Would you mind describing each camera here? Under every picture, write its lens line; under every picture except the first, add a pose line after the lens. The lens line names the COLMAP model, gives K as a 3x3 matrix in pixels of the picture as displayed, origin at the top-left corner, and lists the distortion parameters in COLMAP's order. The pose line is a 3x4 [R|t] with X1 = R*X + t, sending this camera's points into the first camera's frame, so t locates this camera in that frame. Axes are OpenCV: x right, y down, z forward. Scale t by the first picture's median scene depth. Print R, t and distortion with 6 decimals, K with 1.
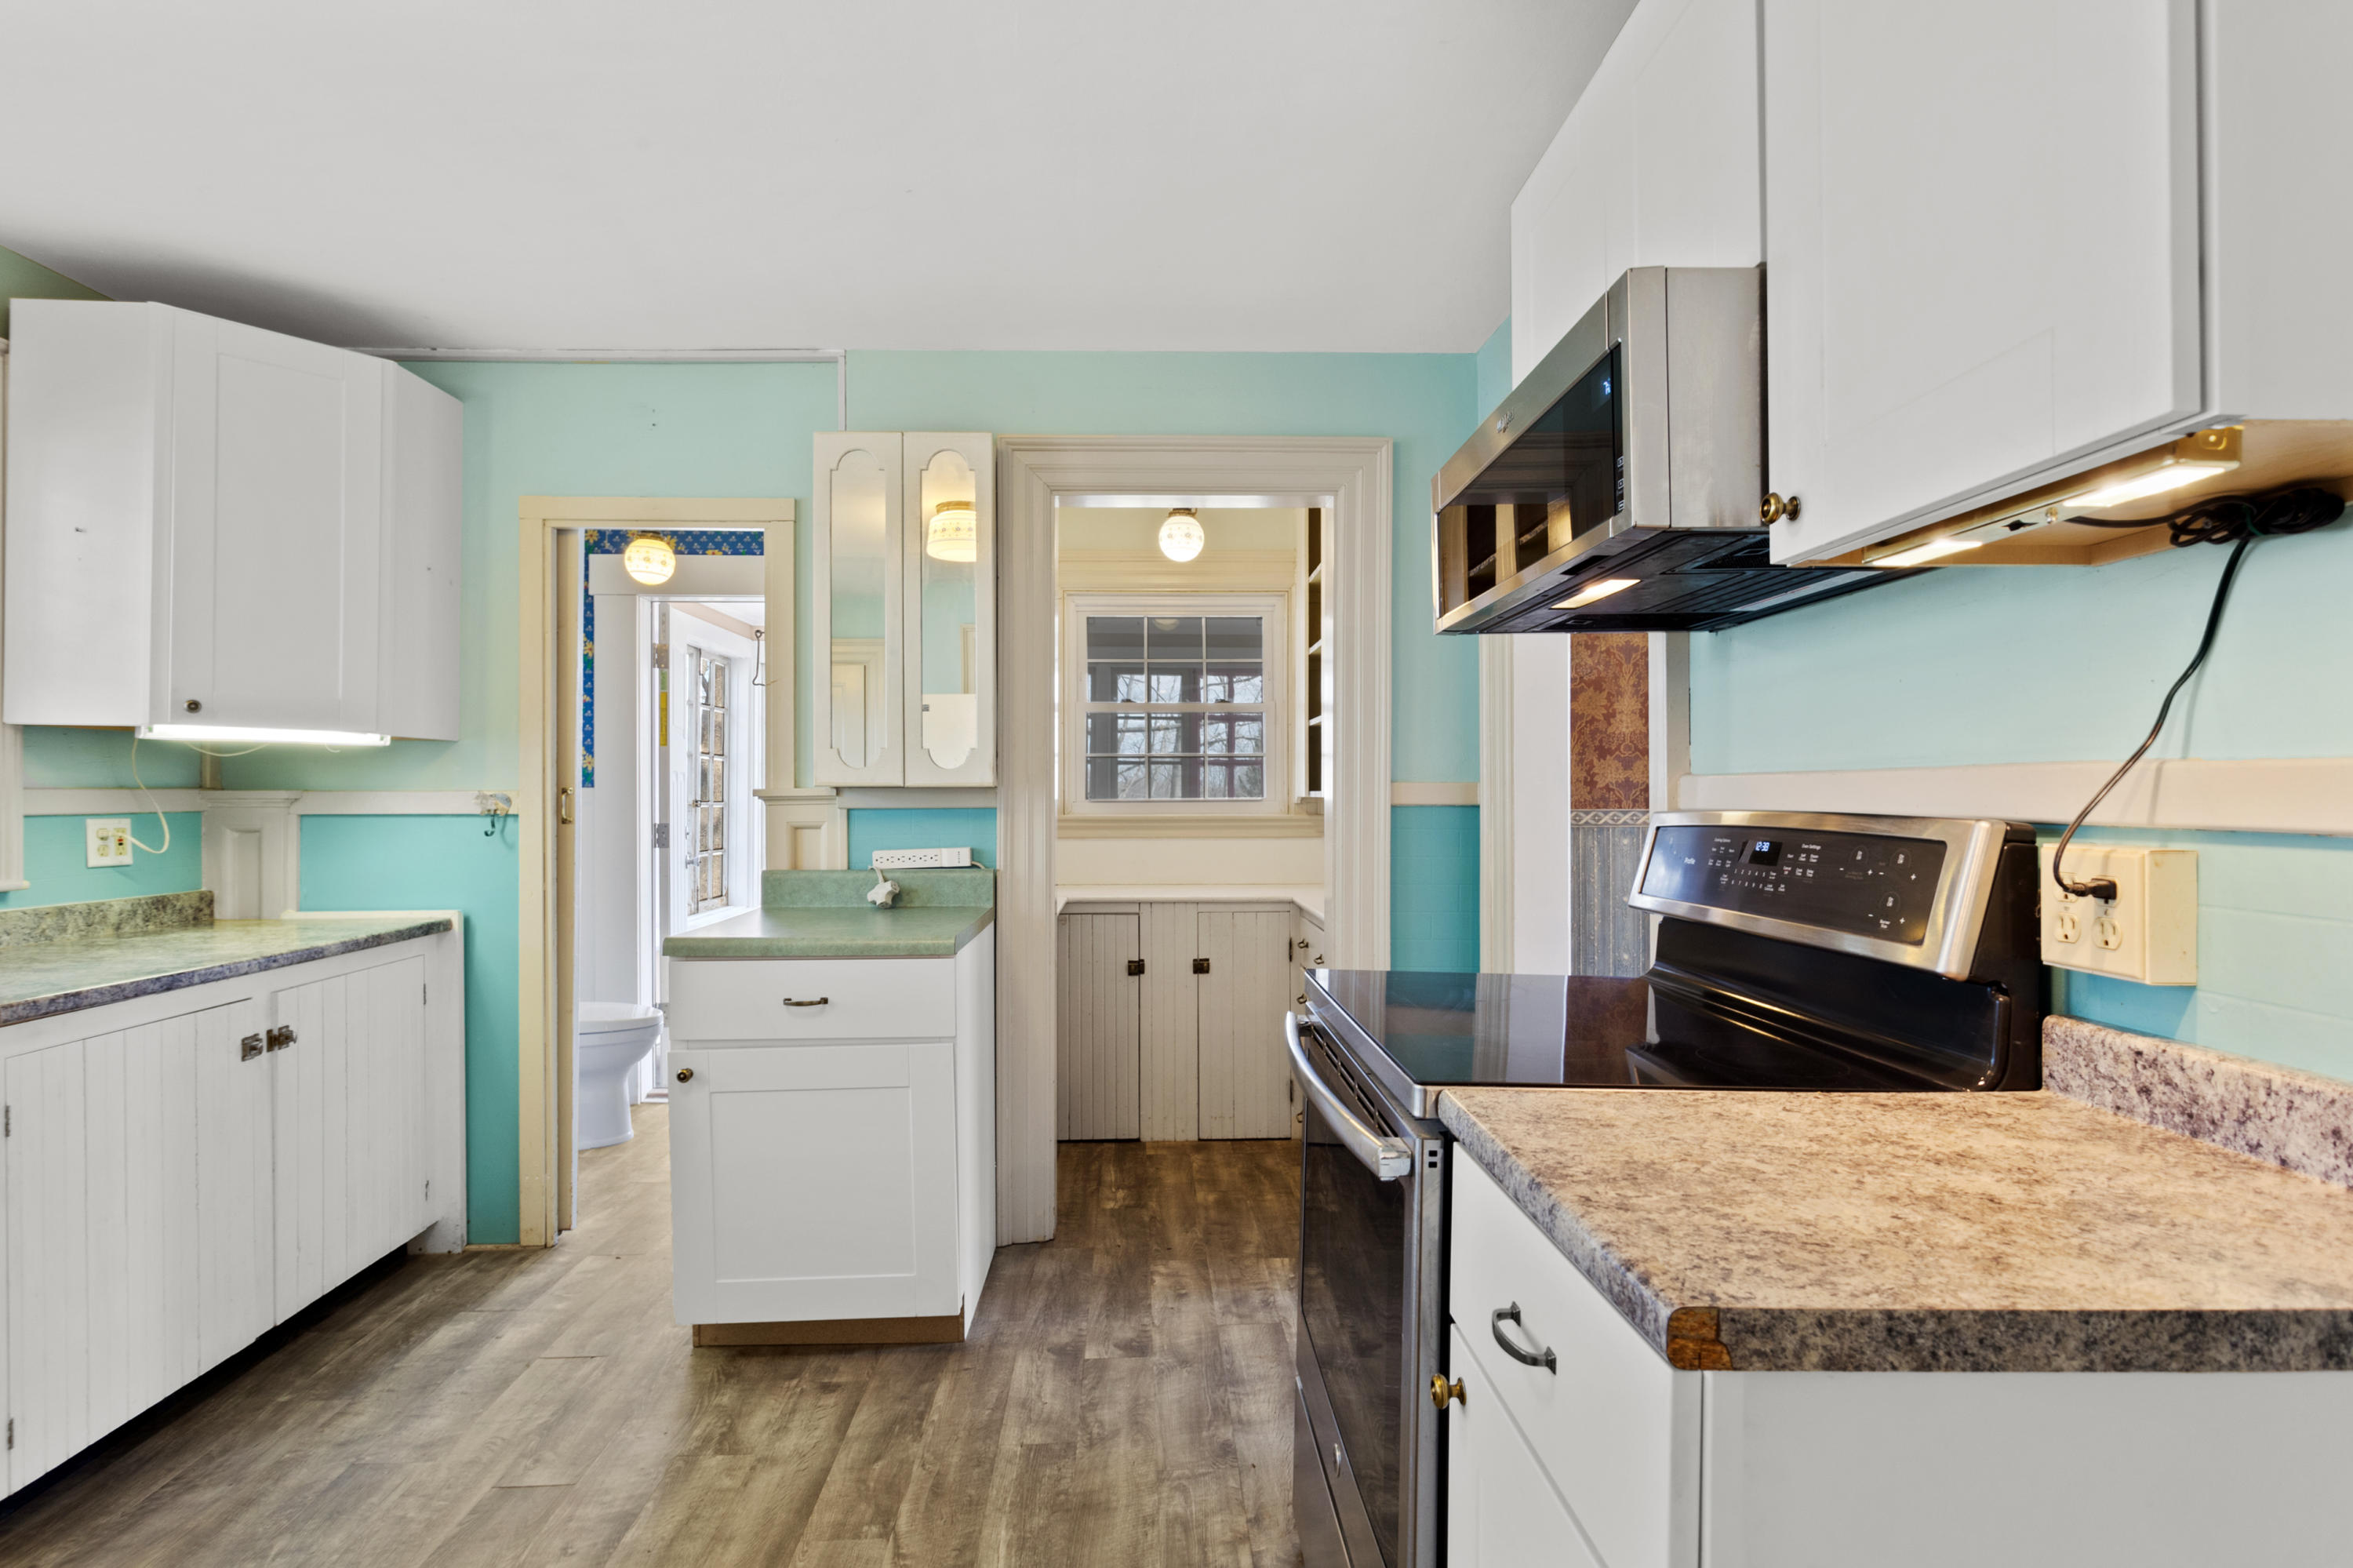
lens RADIAL K [[1136.6, 0, 1182.2], [0, 1136.6, 802.5], [0, 0, 1]] dist [-0.001891, -0.000014]
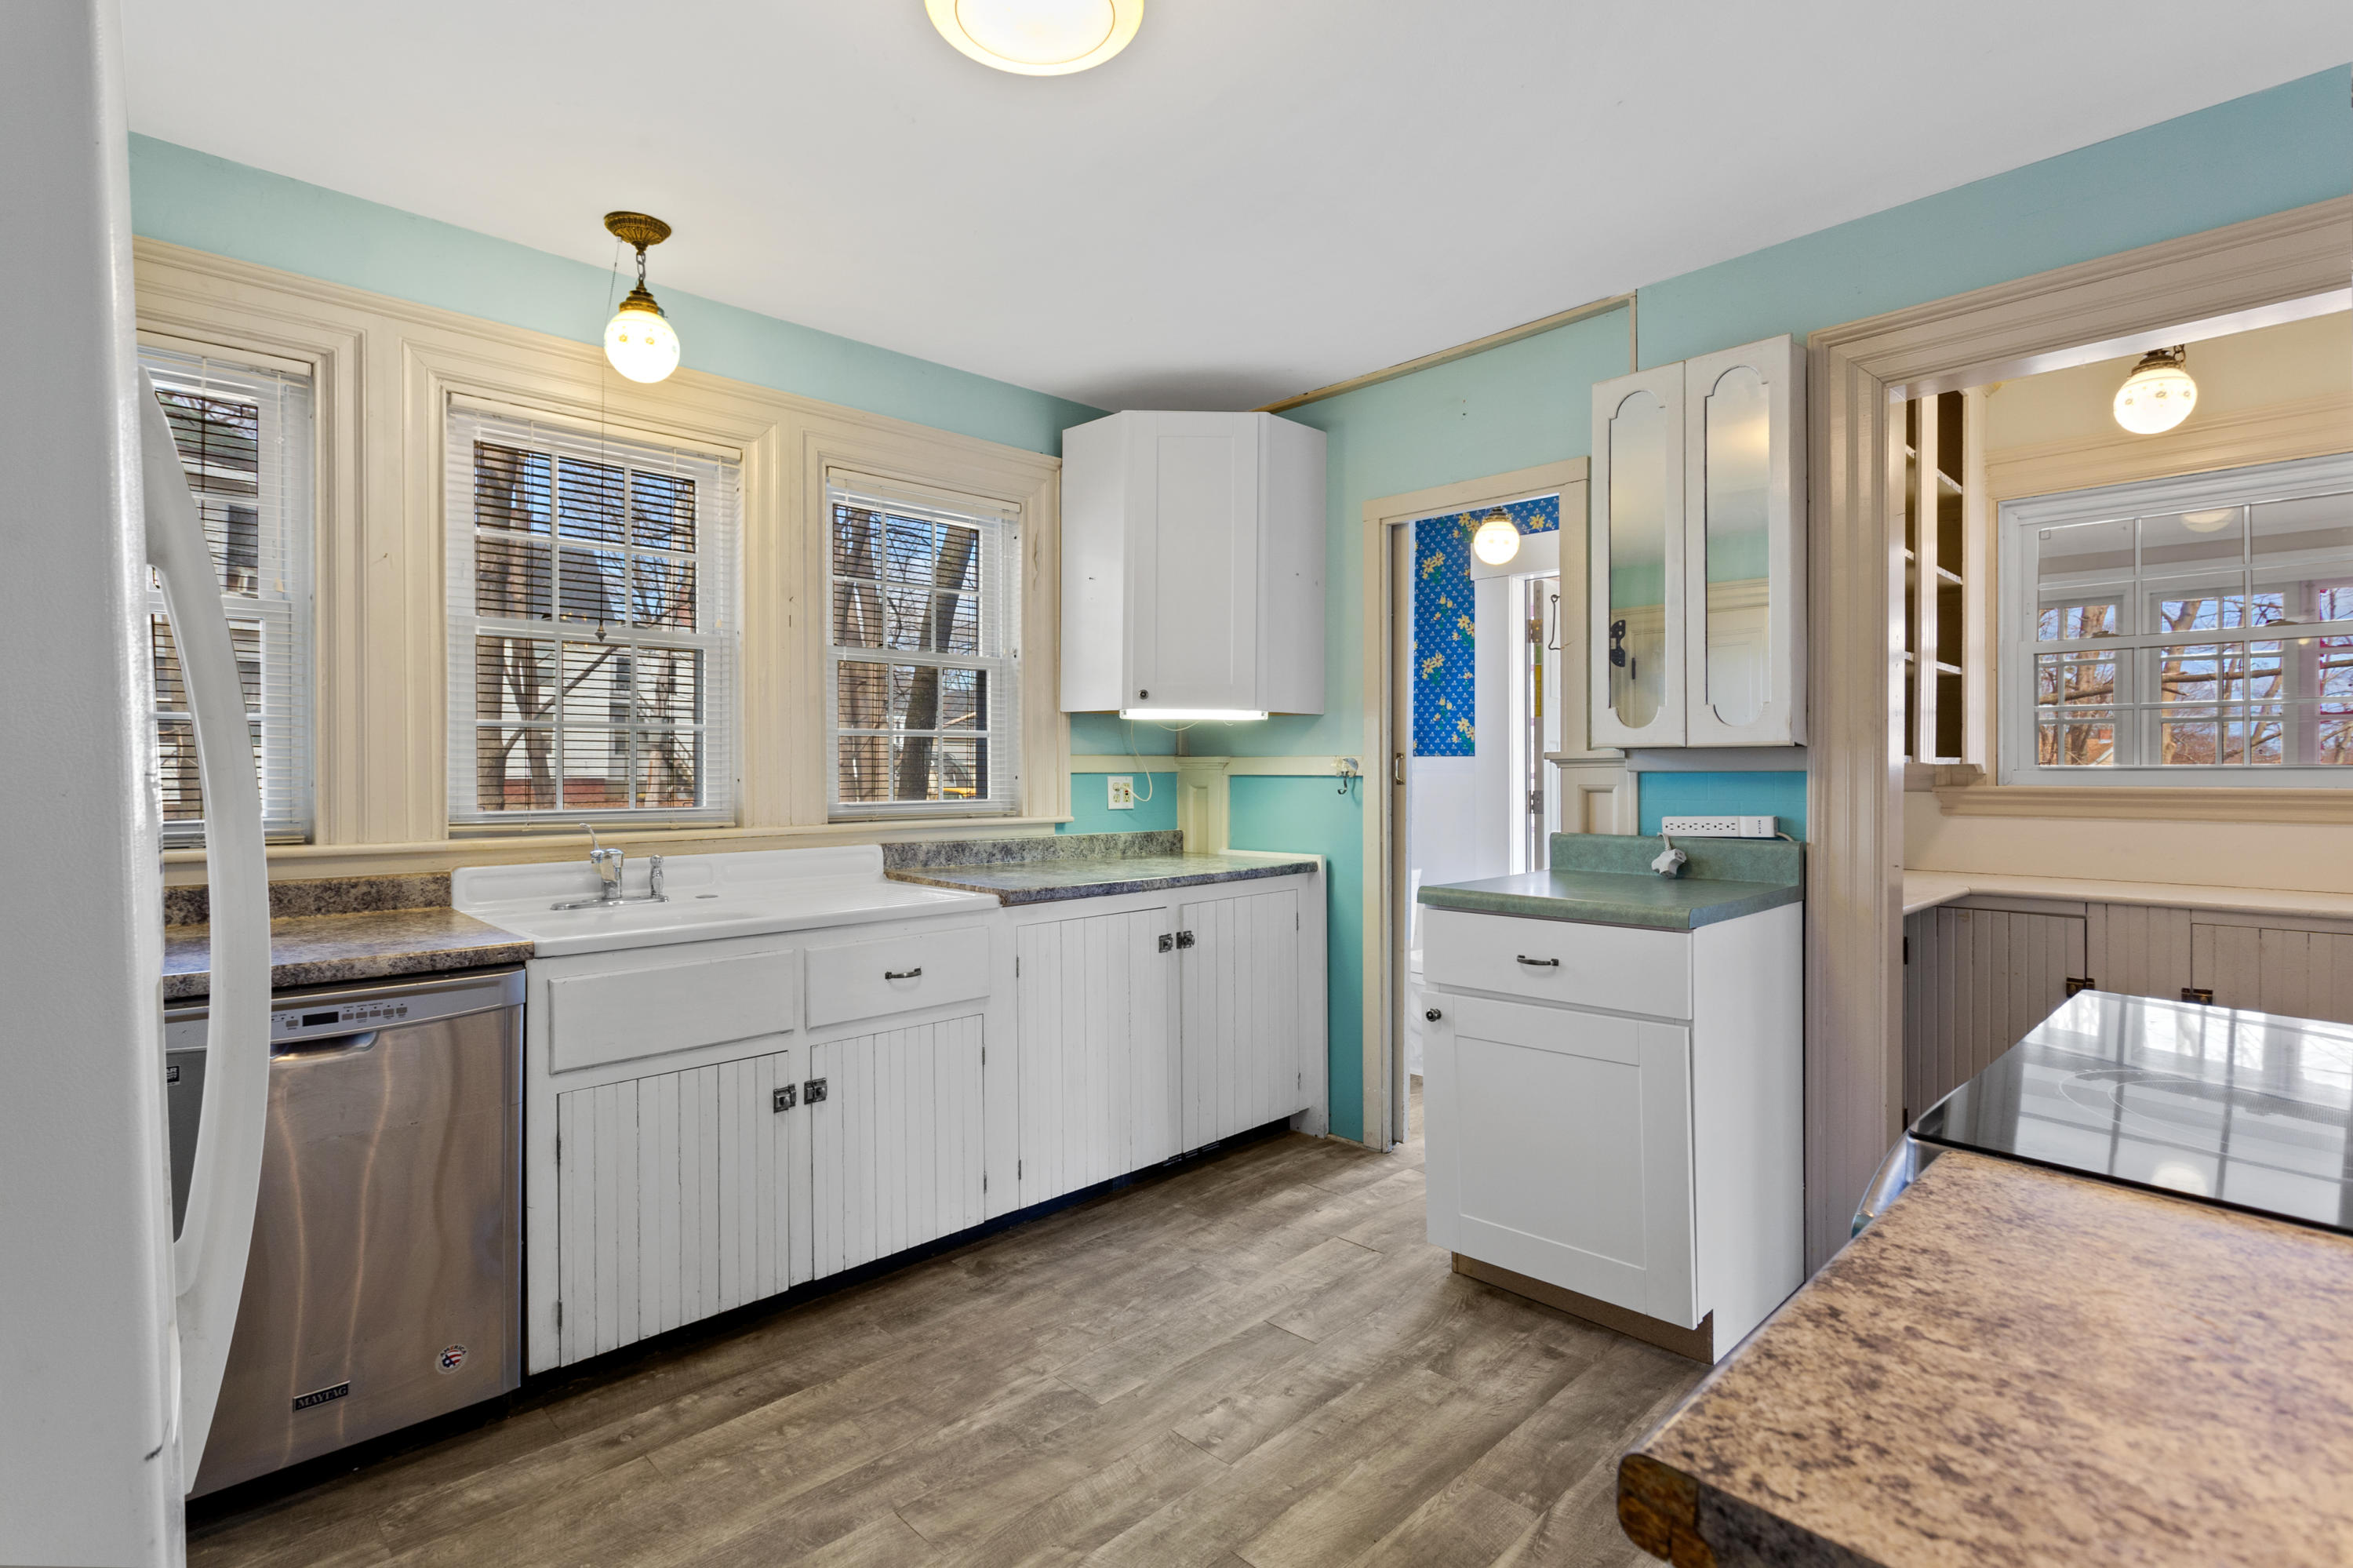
lens RADIAL K [[1136.6, 0, 1178.7], [0, 1136.6, 787.7], [0, 0, 1]] dist [-0.001891, -0.000014]
pose [[0.670628, 0.012193, -0.741694, 0.178161], [-0.006542, 0.999923, 0.010523, 0.013224], [0.741765, -0.002205, 0.670656, 0.087265]]
